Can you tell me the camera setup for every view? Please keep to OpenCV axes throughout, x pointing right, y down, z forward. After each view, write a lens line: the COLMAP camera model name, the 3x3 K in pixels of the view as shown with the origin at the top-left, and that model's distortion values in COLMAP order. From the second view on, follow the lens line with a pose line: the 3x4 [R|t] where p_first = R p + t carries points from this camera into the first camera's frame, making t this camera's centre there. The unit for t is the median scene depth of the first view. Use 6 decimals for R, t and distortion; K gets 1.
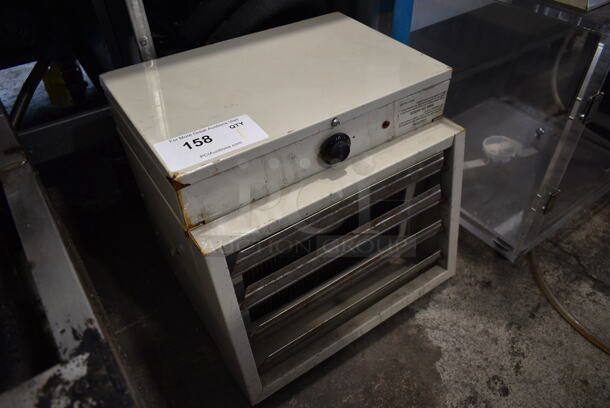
lens RADIAL K [[463.9, 0, 305.0], [0, 463.9, 204.0], [0, 0, 1]] dist [-0.010908, 0.002708]
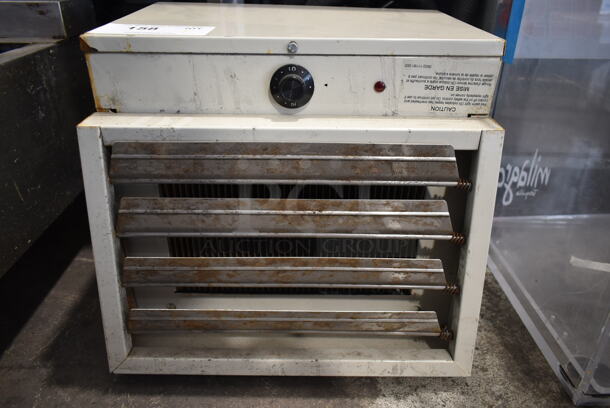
lens RADIAL K [[463.9, 0, 305.0], [0, 463.9, 204.0], [0, 0, 1]] dist [-0.010908, 0.002708]
pose [[0.822800, 0.294198, -0.486259, 0.484769], [-0.405366, 0.903480, -0.139294, 0.149390], [0.398345, 0.311724, 0.862641, 0.359228]]
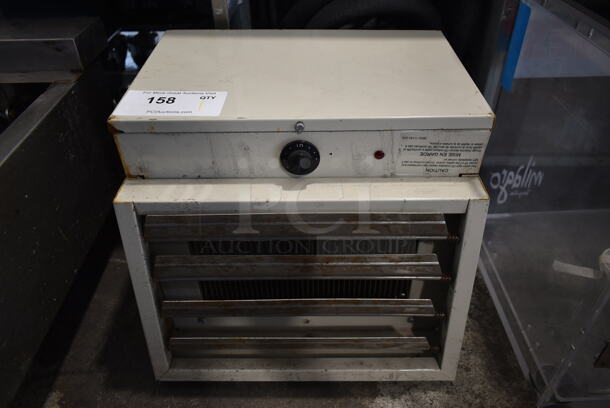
lens RADIAL K [[463.9, 0, 305.0], [0, 463.9, 204.0], [0, 0, 1]] dist [-0.010908, 0.002708]
pose [[0.819830, 0.364851, -0.441319, 0.453755], [-0.387253, 0.921015, 0.042038, -0.072541], [0.421799, 0.136438, 0.896365, 0.211133]]
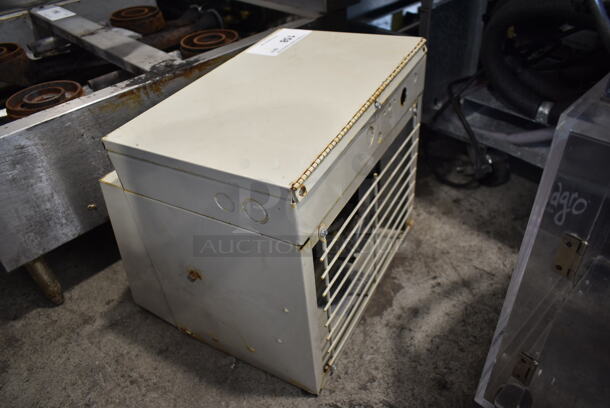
lens RADIAL K [[463.9, 0, 305.0], [0, 463.9, 204.0], [0, 0, 1]] dist [-0.010908, 0.002708]
pose [[0.147791, 0.630756, -0.761777, 1.001929], [-0.613074, 0.662828, 0.429884, -0.307768], [0.776079, 0.403493, 0.484660, 0.376940]]
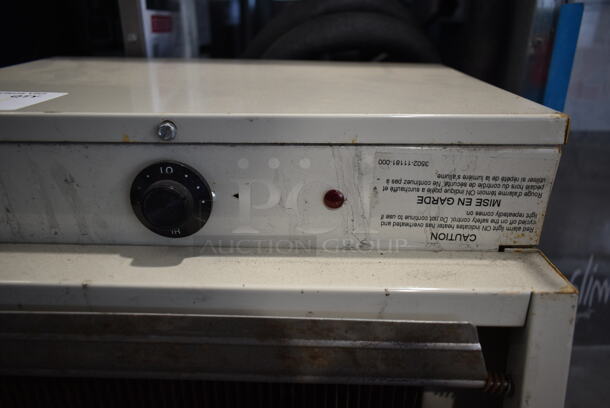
lens RADIAL K [[459.5, 0, 305.0], [0, 459.5, 204.0], [0, 0, 1]] dist [-0.015176, -0.000878]
pose [[0.805694, 0.241762, -0.540748, 0.365488], [-0.413452, 0.883266, -0.221131, -0.066696], [0.424163, 0.401737, 0.811599, 0.651242]]
